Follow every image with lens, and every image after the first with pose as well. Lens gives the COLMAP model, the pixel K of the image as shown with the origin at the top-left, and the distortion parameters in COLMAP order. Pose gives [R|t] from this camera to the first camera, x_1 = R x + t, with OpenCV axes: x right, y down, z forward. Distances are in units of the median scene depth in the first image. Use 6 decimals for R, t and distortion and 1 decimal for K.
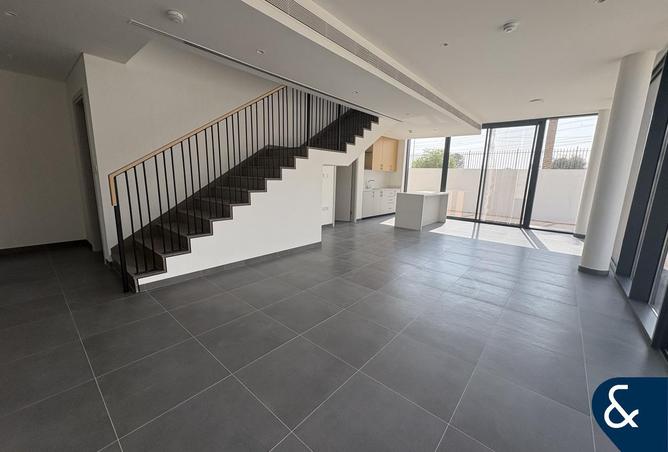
lens RADIAL K [[267.4, 0, 333.8], [0, 267.4, 226.4], [0, 0, 1]] dist [0.000038, 0.000000]
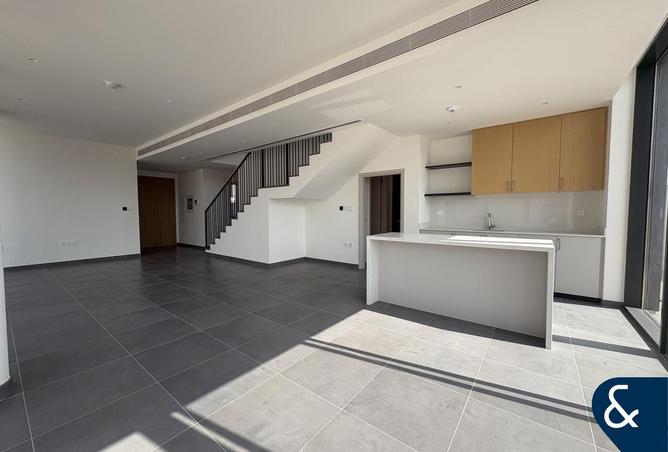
lens RADIAL K [[267.4, 0, 334.0], [0, 267.4, 225.5], [0, 0, 1]] dist [0.000038, 0.000000]
pose [[0.044955, 0.026295, -0.998643, 1.087256], [-0.182122, 0.983117, 0.017687, -0.177229], [0.982248, 0.181080, 0.048985, 1.154343]]
